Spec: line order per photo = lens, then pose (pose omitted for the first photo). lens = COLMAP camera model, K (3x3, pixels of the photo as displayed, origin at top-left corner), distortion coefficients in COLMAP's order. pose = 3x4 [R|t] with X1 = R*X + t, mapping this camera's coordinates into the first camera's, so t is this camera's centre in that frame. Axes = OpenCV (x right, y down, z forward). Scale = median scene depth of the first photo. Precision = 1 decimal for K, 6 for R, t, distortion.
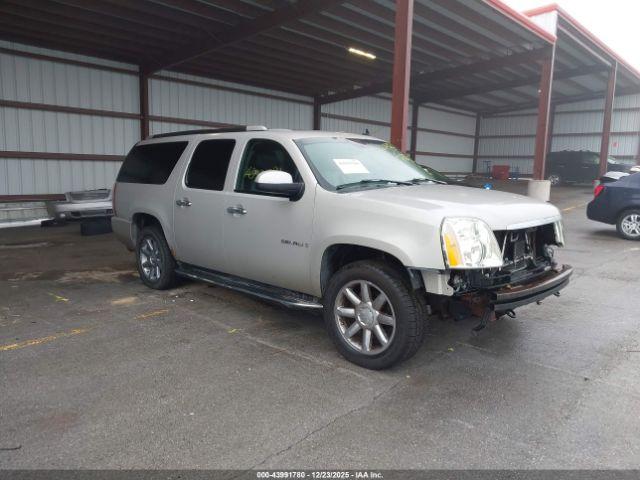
lens RADIAL K [[490.2, 0, 323.9], [0, 490.2, 243.7], [0, 0, 1]] dist [0.034528, -0.022576]
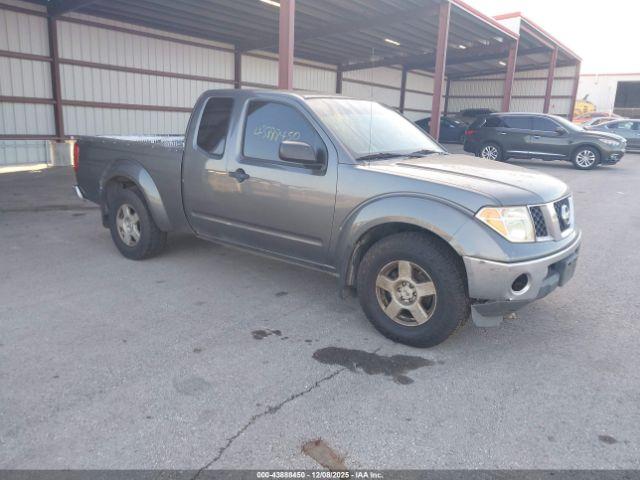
lens RADIAL K [[490.2, 0, 319.3], [0, 490.2, 239.8], [0, 0, 1]] dist [0.034528, -0.022576]
pose [[0.995398, -0.003023, 0.095778, -0.194544], [-0.005703, 0.995862, 0.090700, 0.045767], [-0.095655, -0.090829, 0.991262, -0.335784]]
